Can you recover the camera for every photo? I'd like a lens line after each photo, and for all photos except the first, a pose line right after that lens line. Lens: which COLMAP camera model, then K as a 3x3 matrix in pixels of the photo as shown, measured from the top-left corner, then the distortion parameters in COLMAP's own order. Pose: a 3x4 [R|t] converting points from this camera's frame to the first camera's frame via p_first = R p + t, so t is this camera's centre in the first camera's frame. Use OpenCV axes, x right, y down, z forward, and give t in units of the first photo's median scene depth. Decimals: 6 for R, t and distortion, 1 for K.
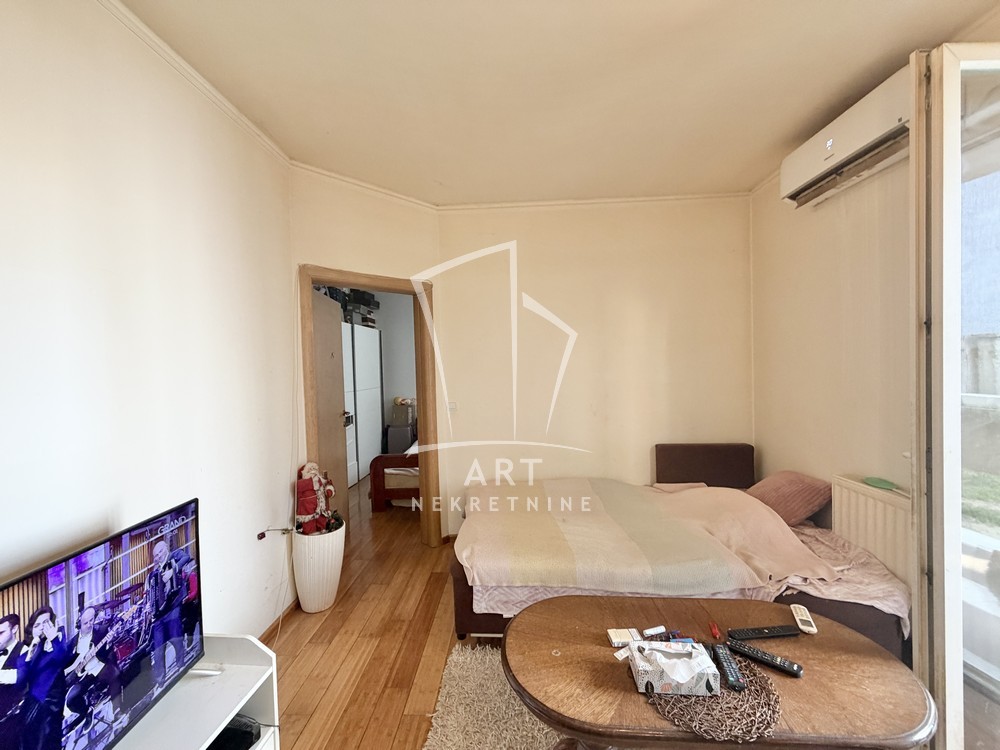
lens RADIAL K [[398.8, 0, 496.0], [0, 398.8, 376.3], [0, 0, 1]] dist [0.001359, 0.000351]
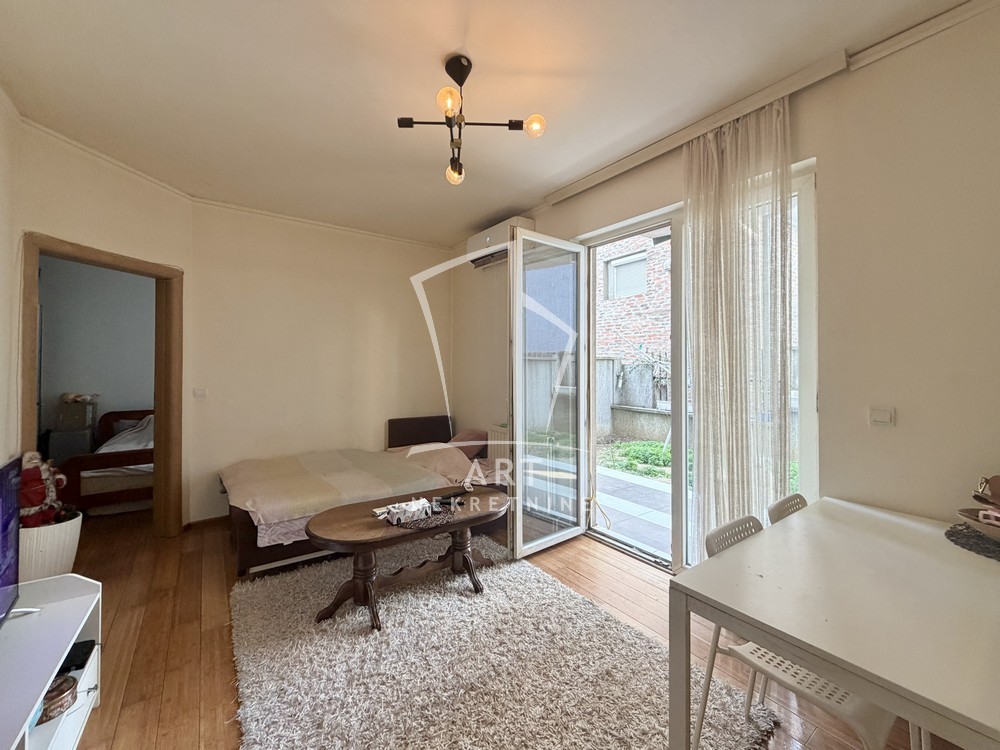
lens RADIAL K [[404.6, 0, 488.7], [0, 404.6, 358.7], [0, 0, 1]] dist [0.000615, 0.000159]
pose [[0.792233, 0.041104, 0.608833, -0.221483], [-0.012800, 0.998629, -0.050764, 0.042486], [-0.610084, 0.032423, 0.791673, -0.374793]]
